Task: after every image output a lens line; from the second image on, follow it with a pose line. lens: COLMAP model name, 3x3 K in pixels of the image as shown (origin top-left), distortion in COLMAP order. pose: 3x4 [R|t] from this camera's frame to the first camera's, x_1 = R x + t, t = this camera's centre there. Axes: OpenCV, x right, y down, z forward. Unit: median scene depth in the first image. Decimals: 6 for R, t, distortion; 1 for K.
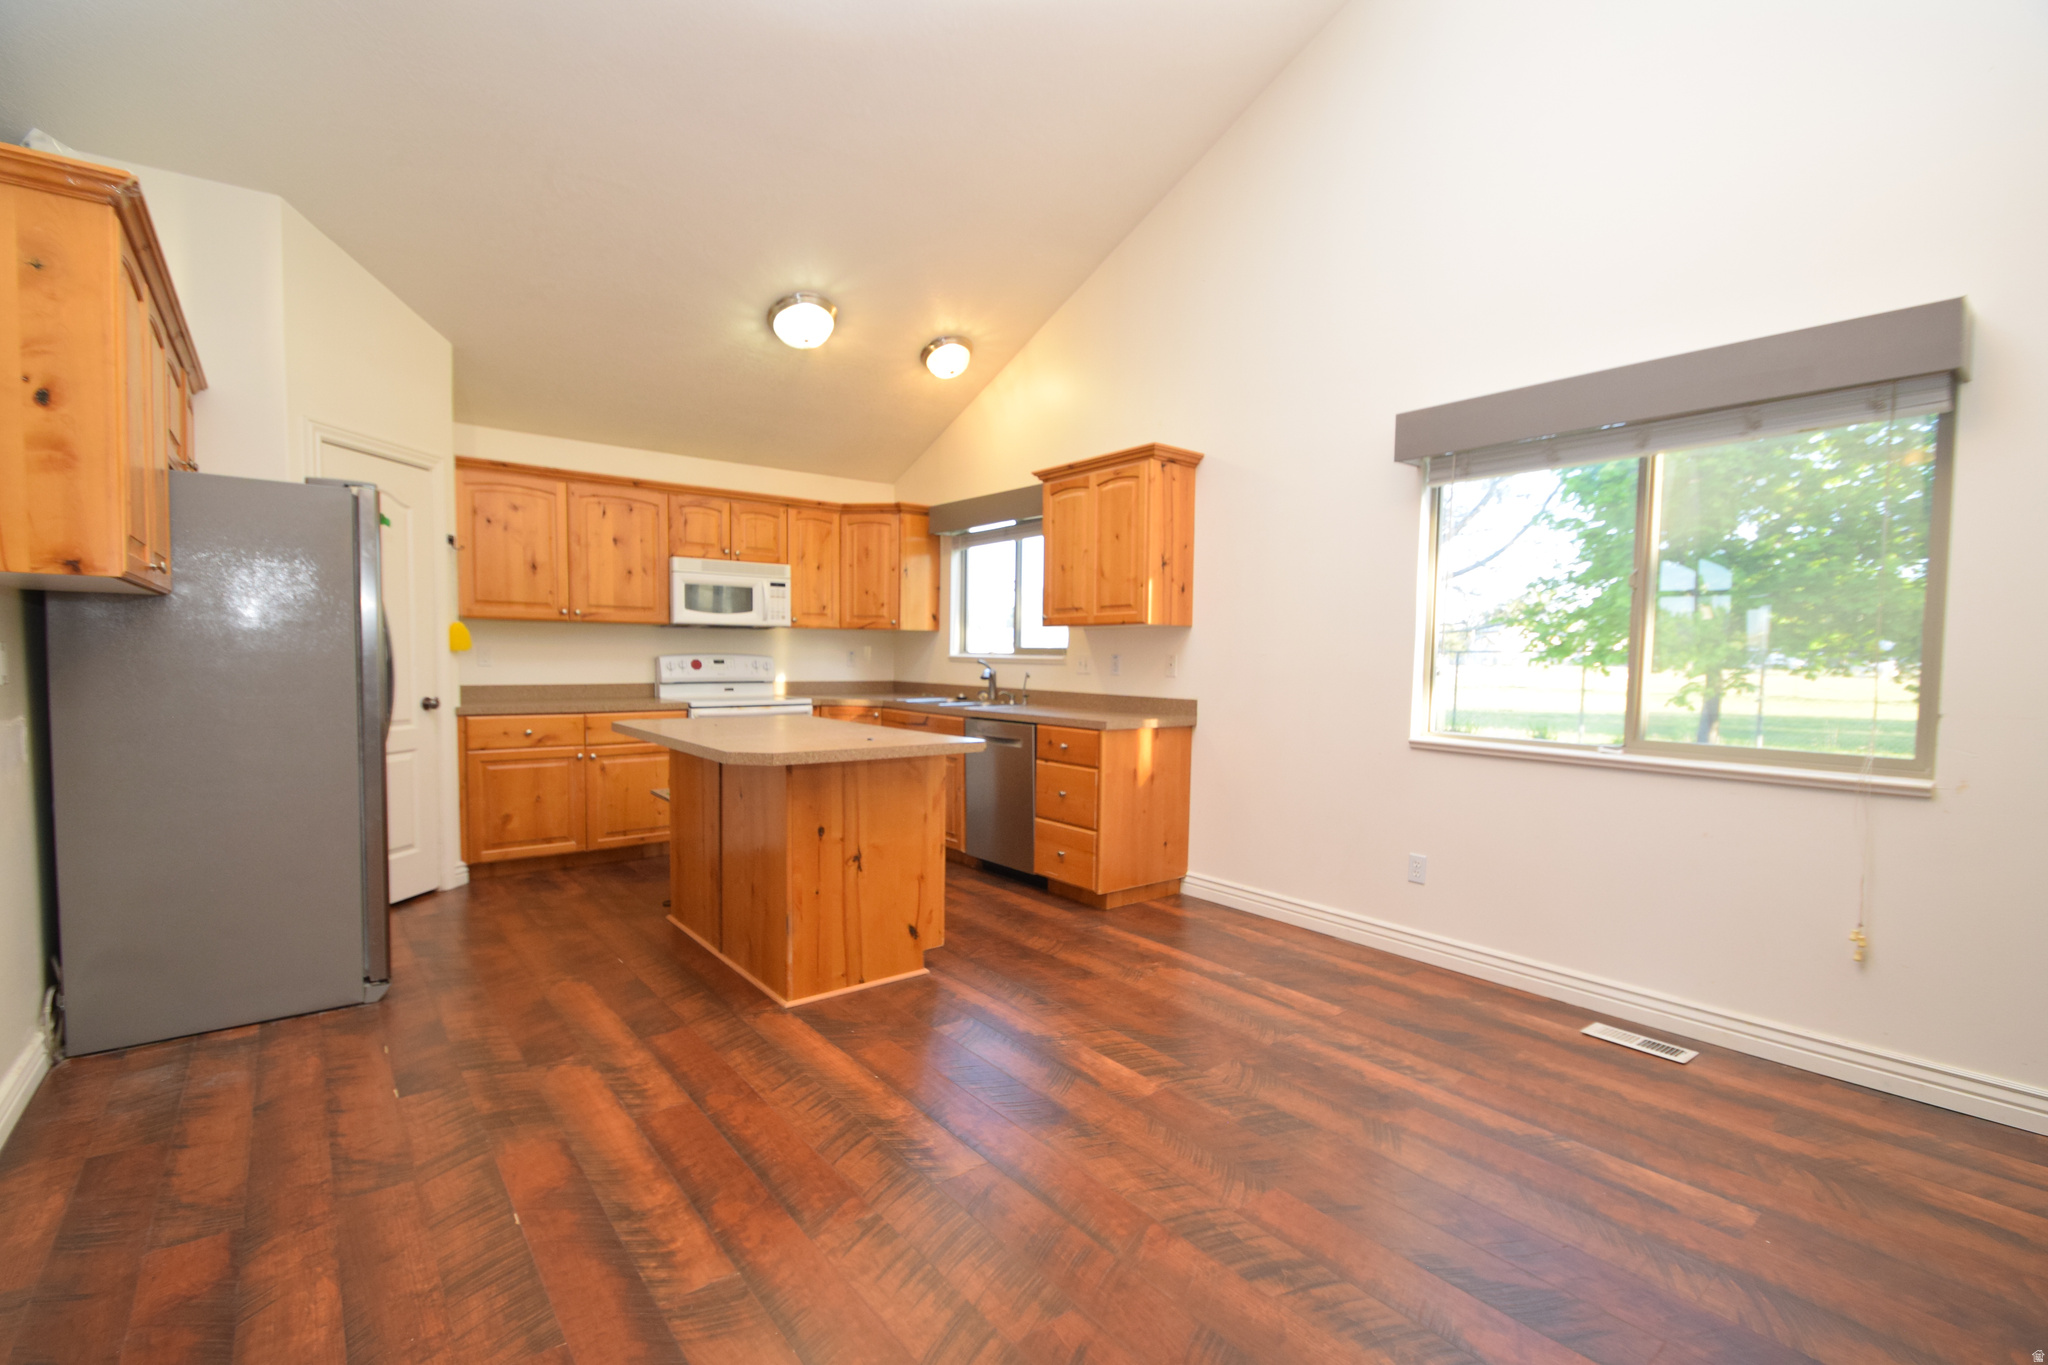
lens RADIAL K [[892.0, 0, 1010.7], [0, 892.0, 711.1], [0, 0, 1]] dist [0.010792, -0.014520]
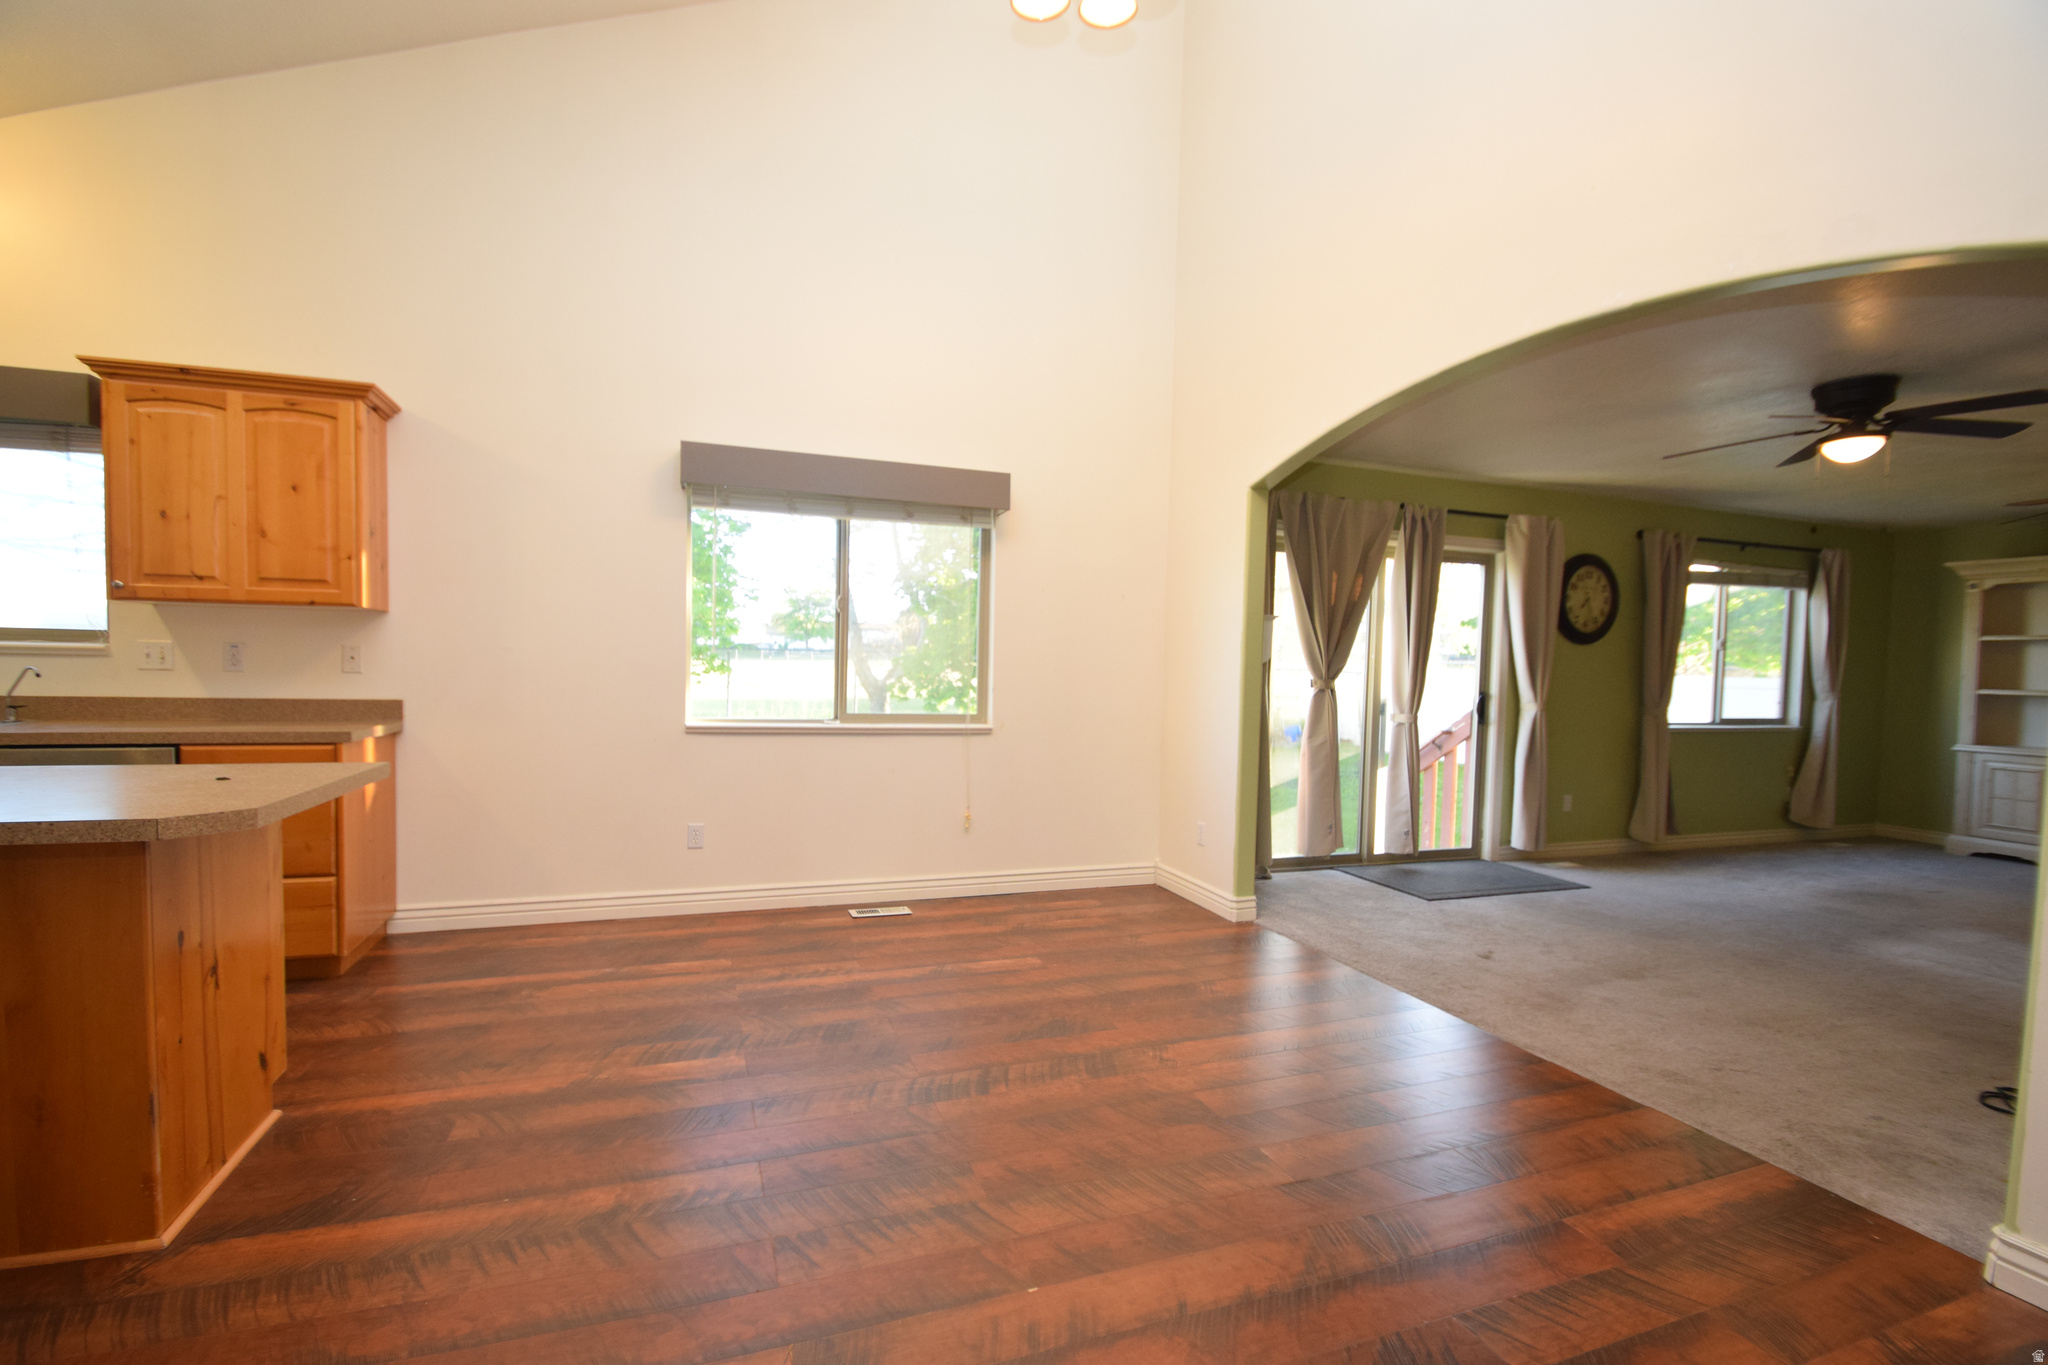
lens RADIAL K [[892.0, 0, 1010.7], [0, 892.0, 711.1], [0, 0, 1]] dist [0.010792, -0.014520]
pose [[0.319932, -0.051437, 0.946043, -0.574491], [0.038968, 0.998395, 0.041105, -0.020360], [-0.946639, 0.023714, 0.321423, 0.265431]]
